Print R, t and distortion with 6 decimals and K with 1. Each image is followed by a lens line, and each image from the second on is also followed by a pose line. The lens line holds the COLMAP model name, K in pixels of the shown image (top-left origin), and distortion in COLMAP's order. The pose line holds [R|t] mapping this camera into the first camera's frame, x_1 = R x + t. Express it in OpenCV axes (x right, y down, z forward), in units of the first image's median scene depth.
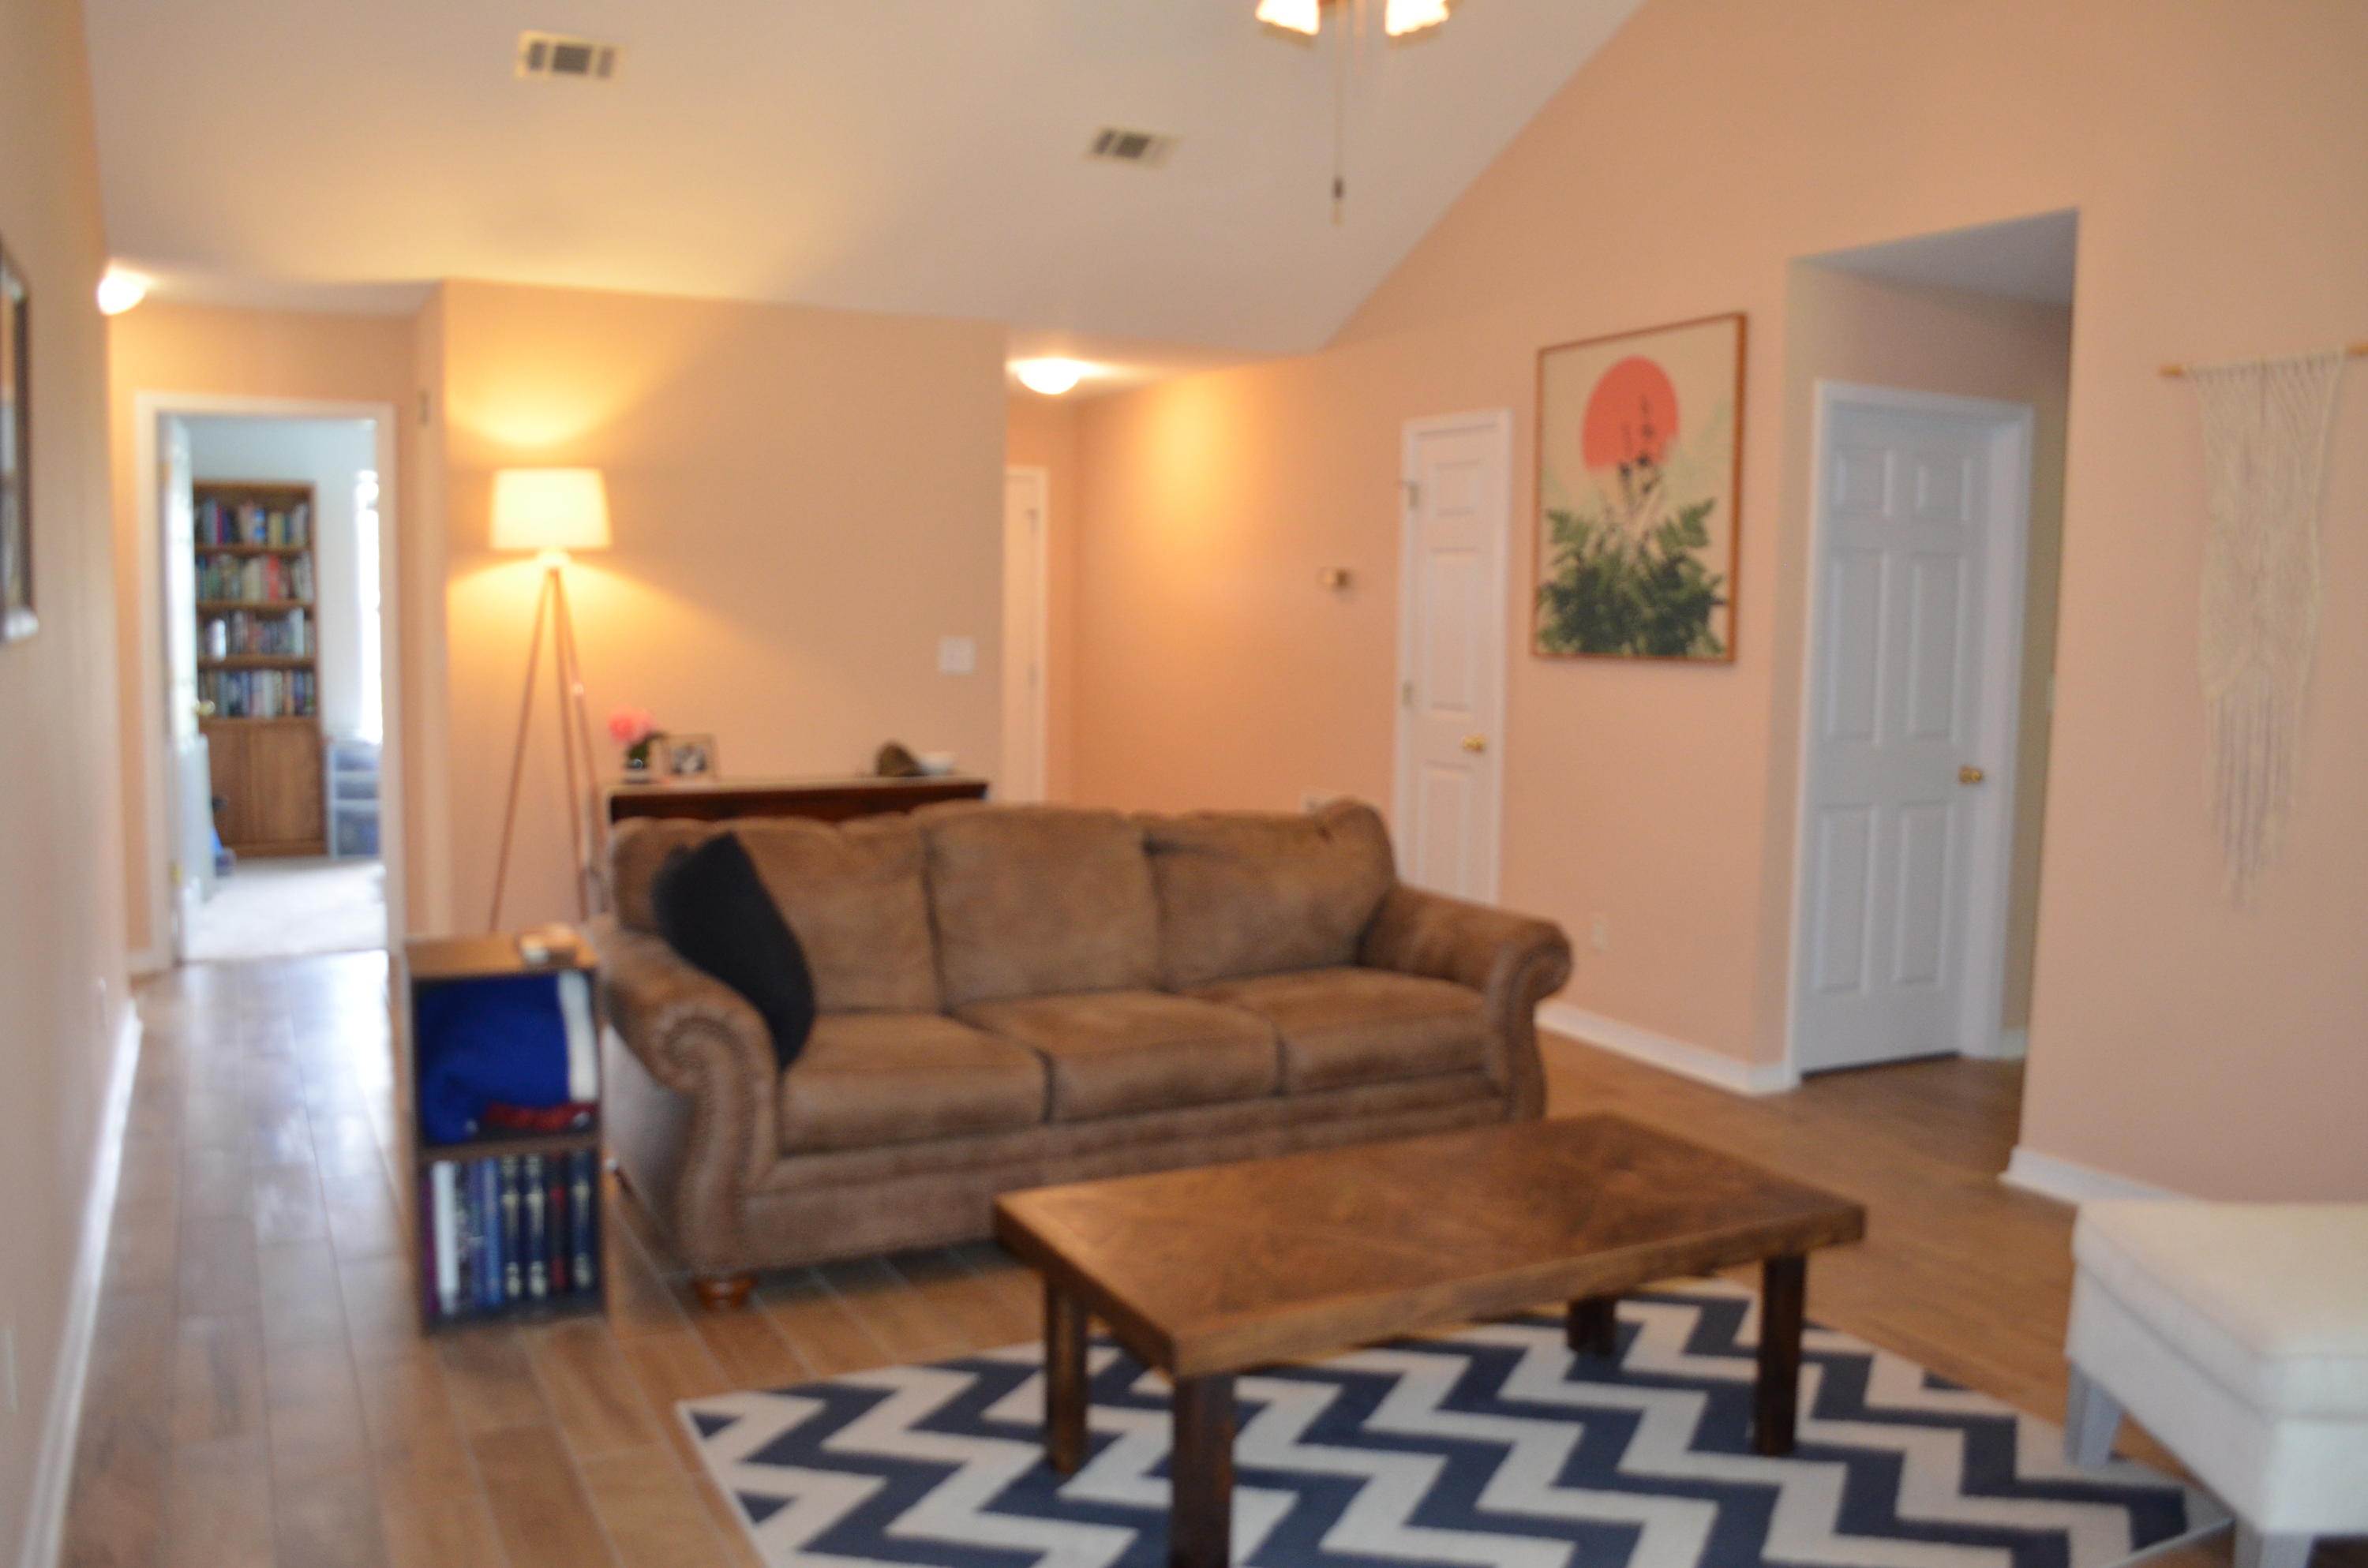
lens RADIAL K [[1900.4, 0, 1182.9], [0, 1900.4, 785.6], [0, 0, 1]] dist [-0.073754, 0.019475]
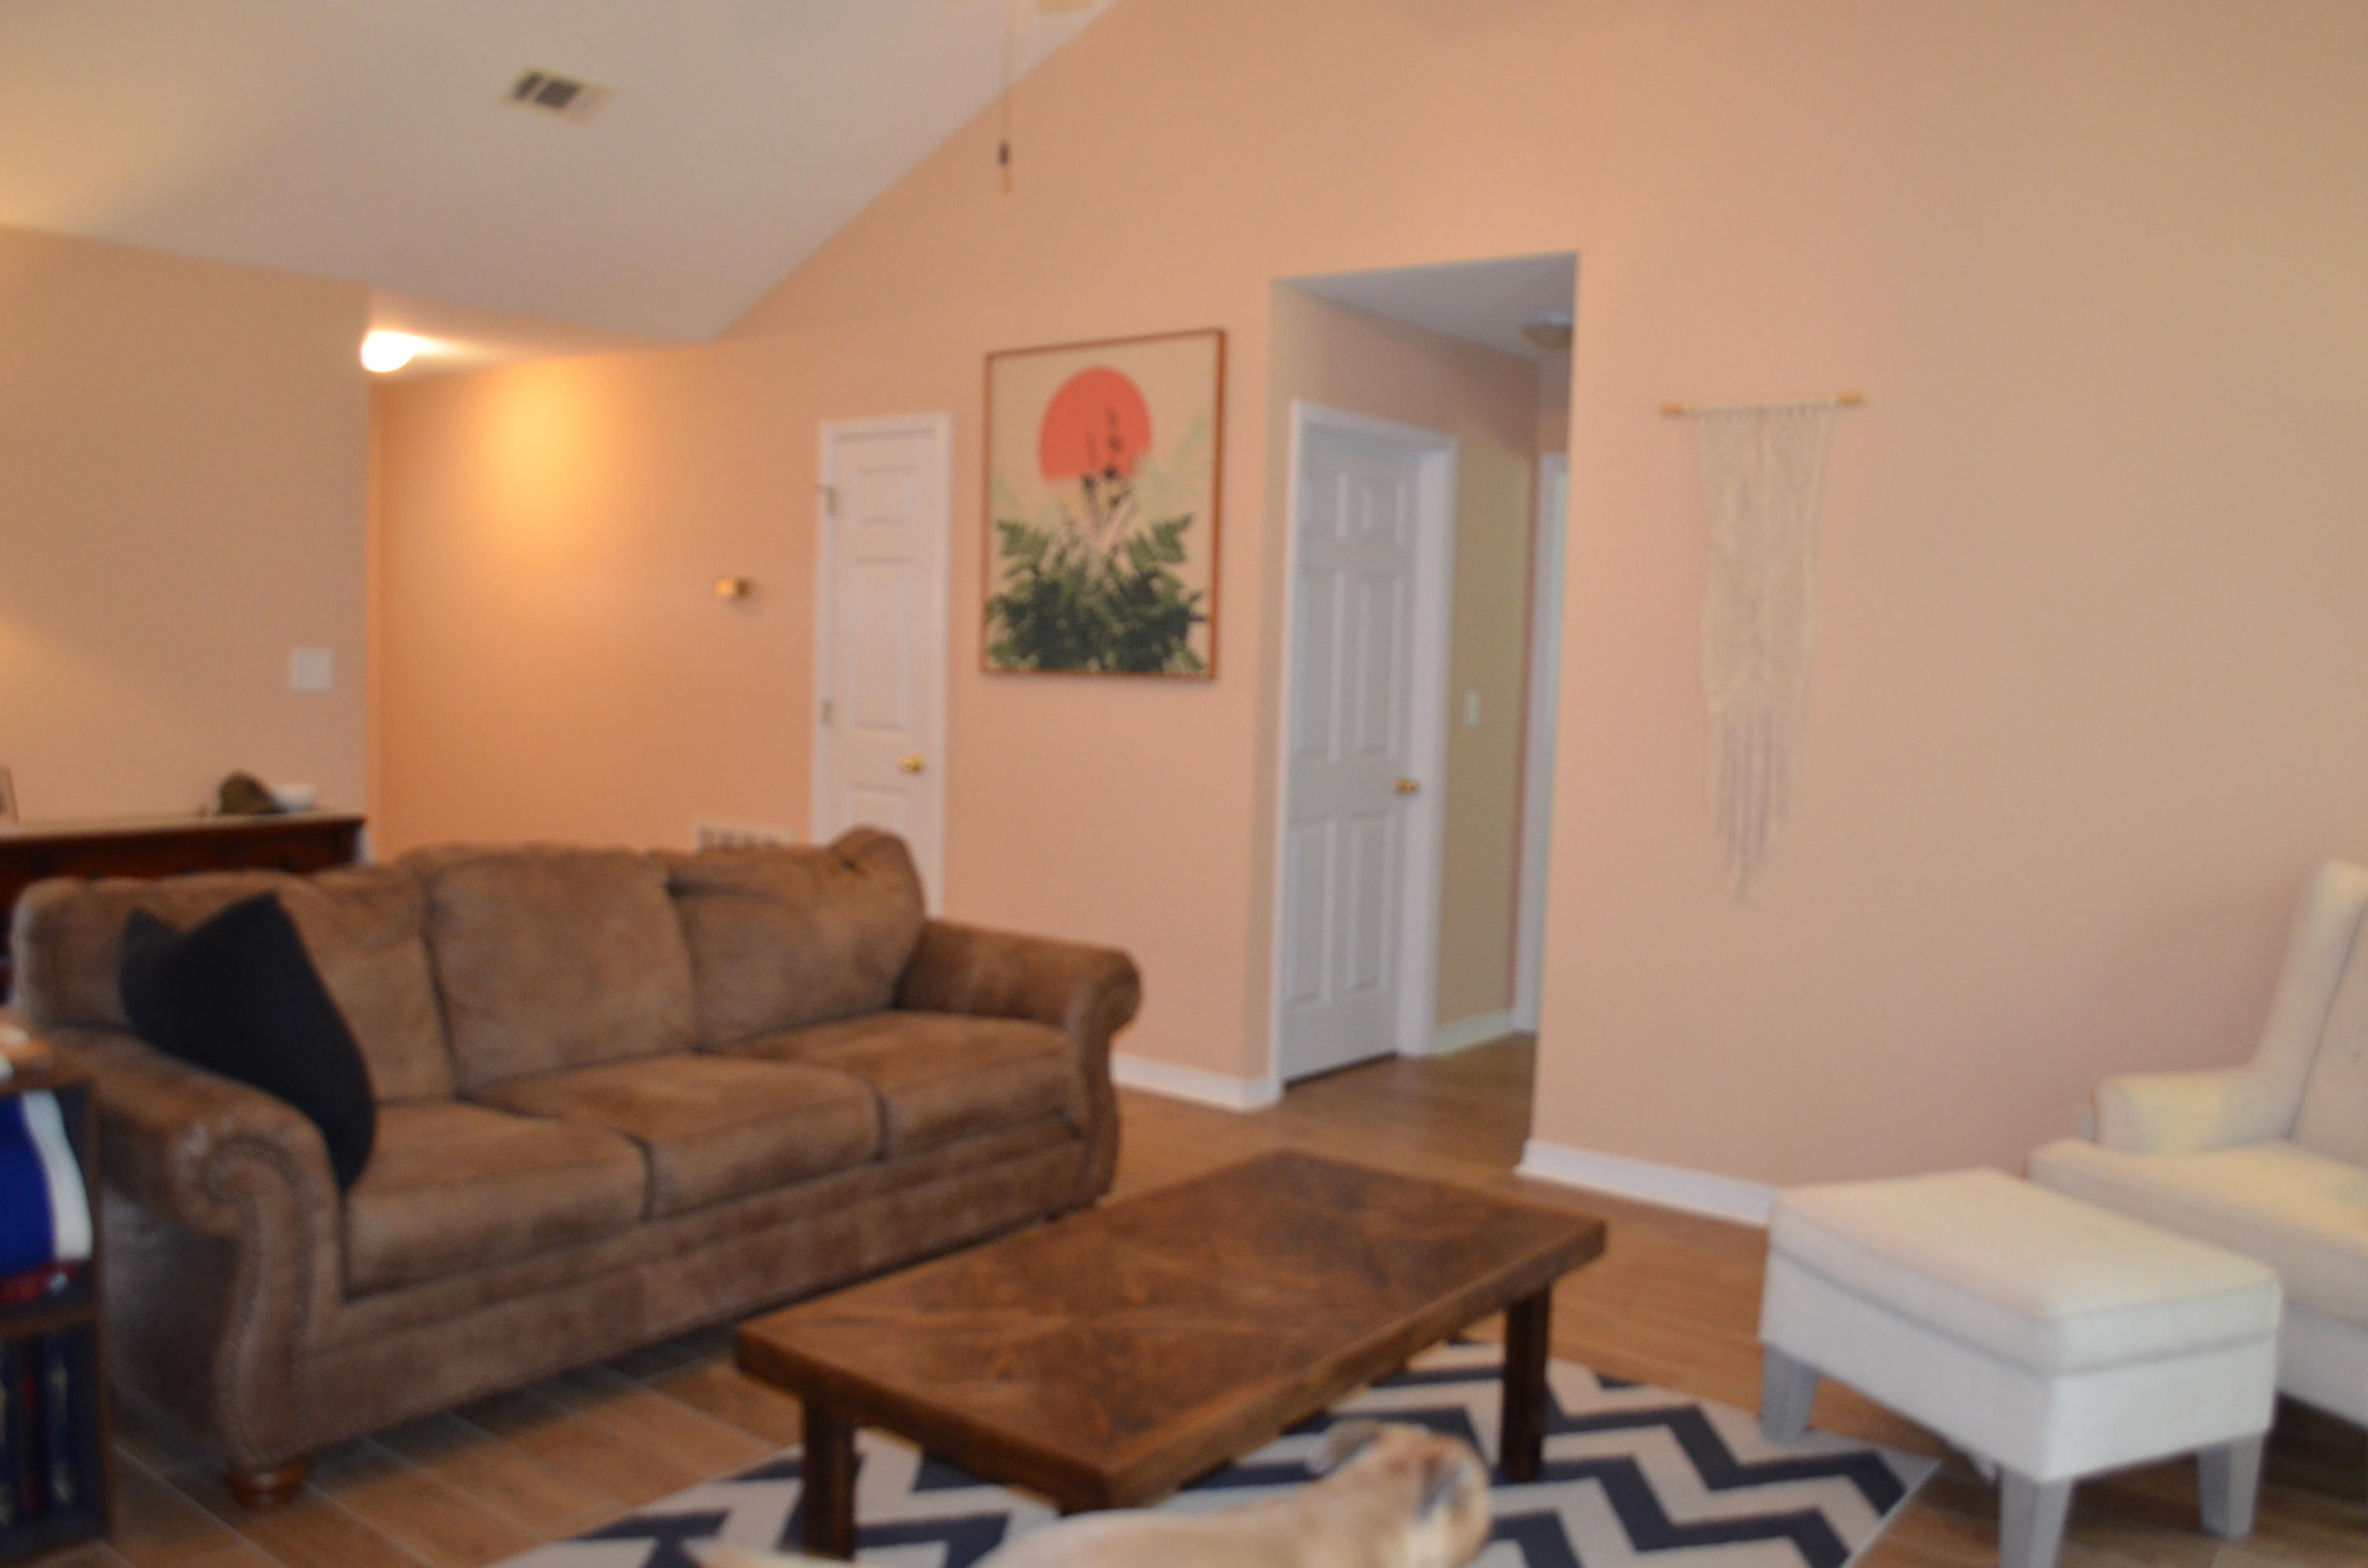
lens RADIAL K [[1900.4, 0, 1186.3], [0, 1900.4, 782.3], [0, 0, 1]] dist [-0.073754, 0.019475]
pose [[0.908853, -0.019044, 0.416682, -0.177084], [0.023435, 0.999711, -0.005424, -0.006821], [-0.416458, 0.014694, 0.909036, 0.117366]]
